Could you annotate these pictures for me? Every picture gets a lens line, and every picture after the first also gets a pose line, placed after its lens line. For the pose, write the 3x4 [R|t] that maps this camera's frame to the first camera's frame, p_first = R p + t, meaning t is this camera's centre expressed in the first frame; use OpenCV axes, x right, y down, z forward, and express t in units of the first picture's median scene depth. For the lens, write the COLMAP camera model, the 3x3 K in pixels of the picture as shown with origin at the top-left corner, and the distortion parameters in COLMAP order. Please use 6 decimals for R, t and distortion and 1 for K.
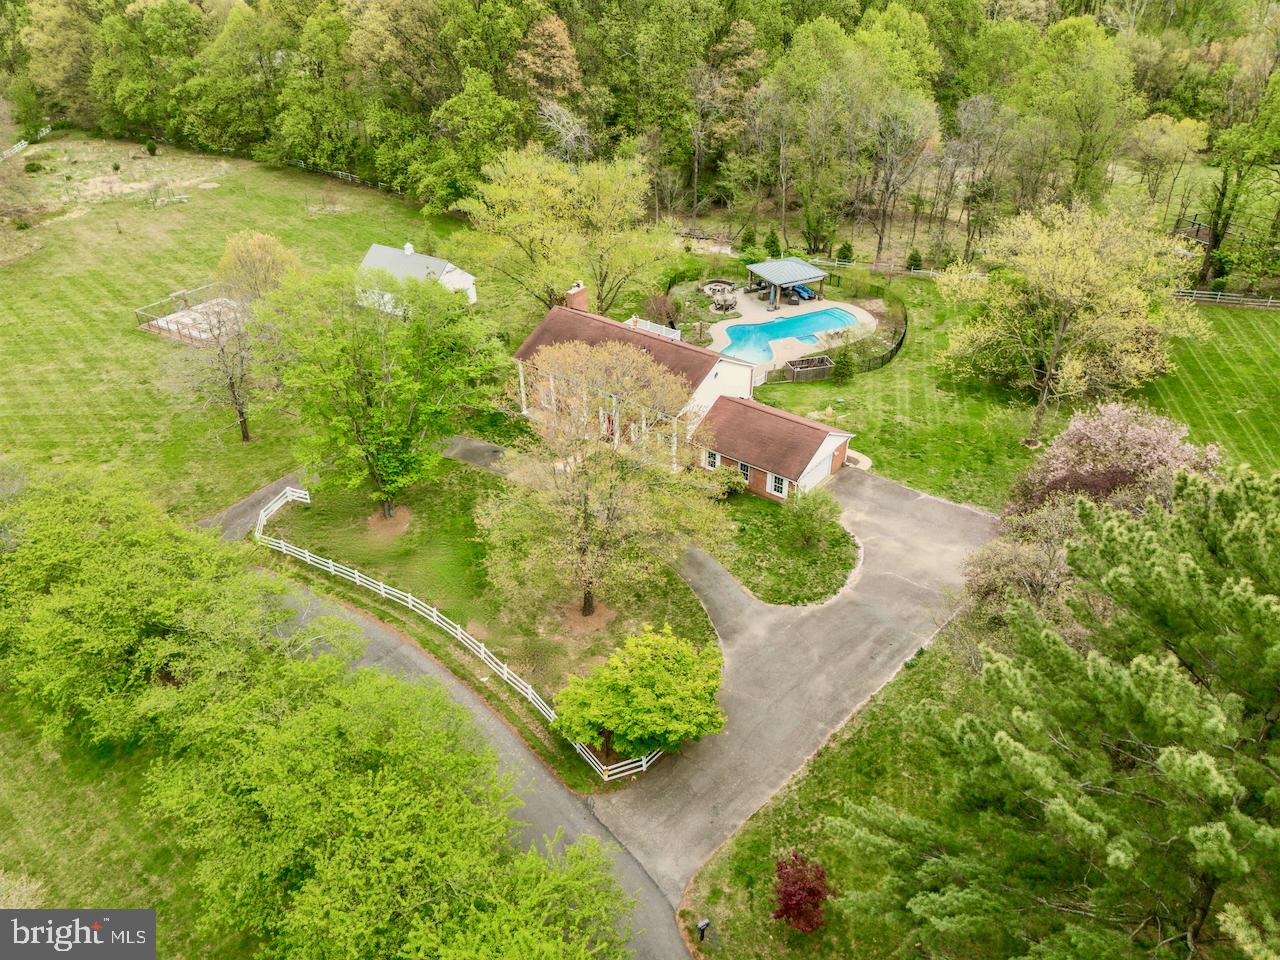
lens RADIAL K [[922.9, 0, 640.0], [0, 922.9, 480.0], [0, 0, 1]] dist [0.075458, -0.068871]
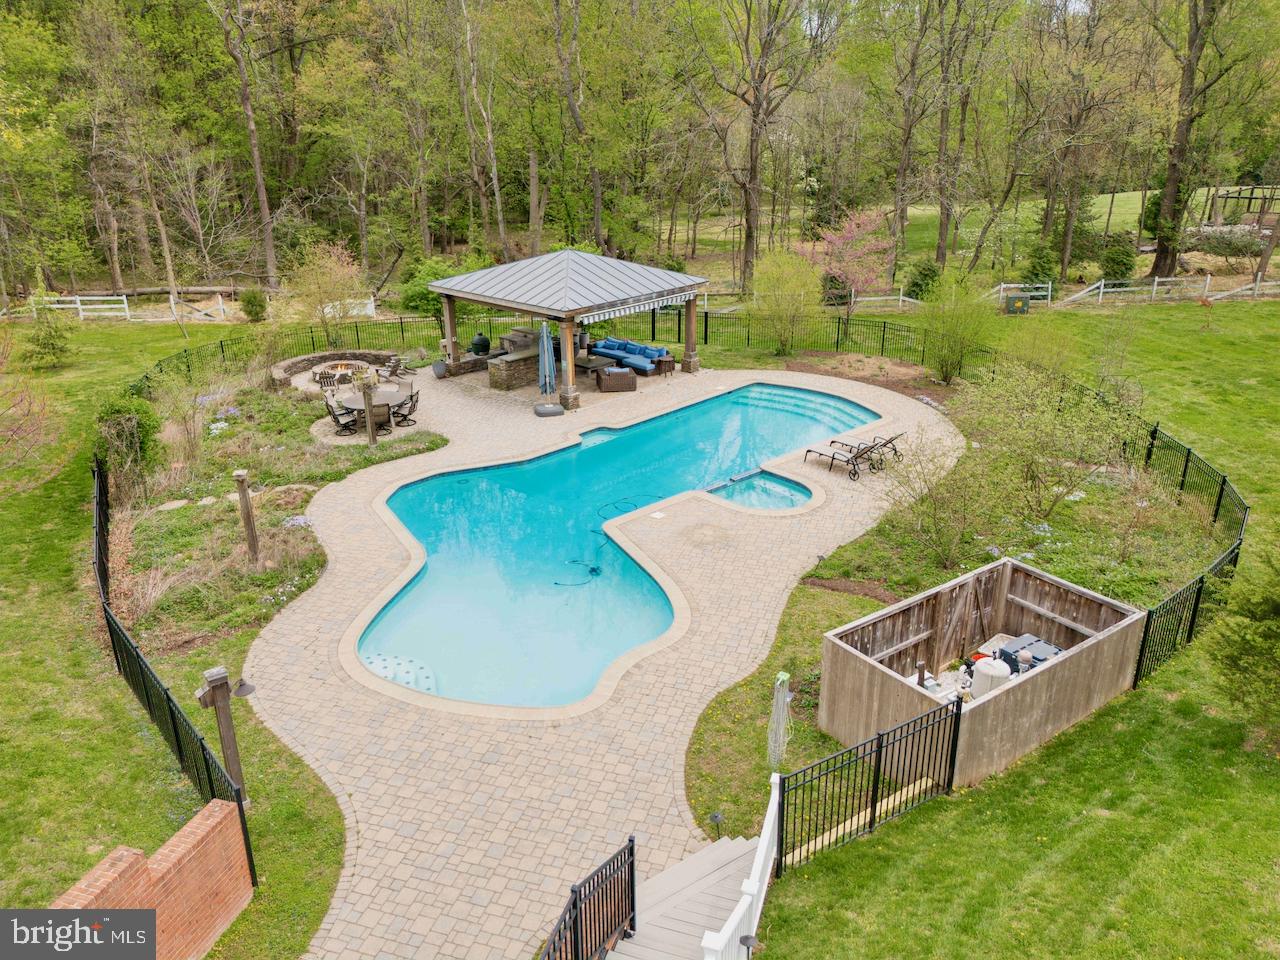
lens RADIAL K [[922.9, 0, 640.0], [0, 922.9, 480.0], [0, 0, 1]] dist [0.075458, -0.068871]
pose [[0.935497, -0.133896, 0.326981, 0.074080], [0.199022, 0.964330, -0.174519, -0.110613], [-0.291951, 0.228339, 0.928777, 0.737658]]
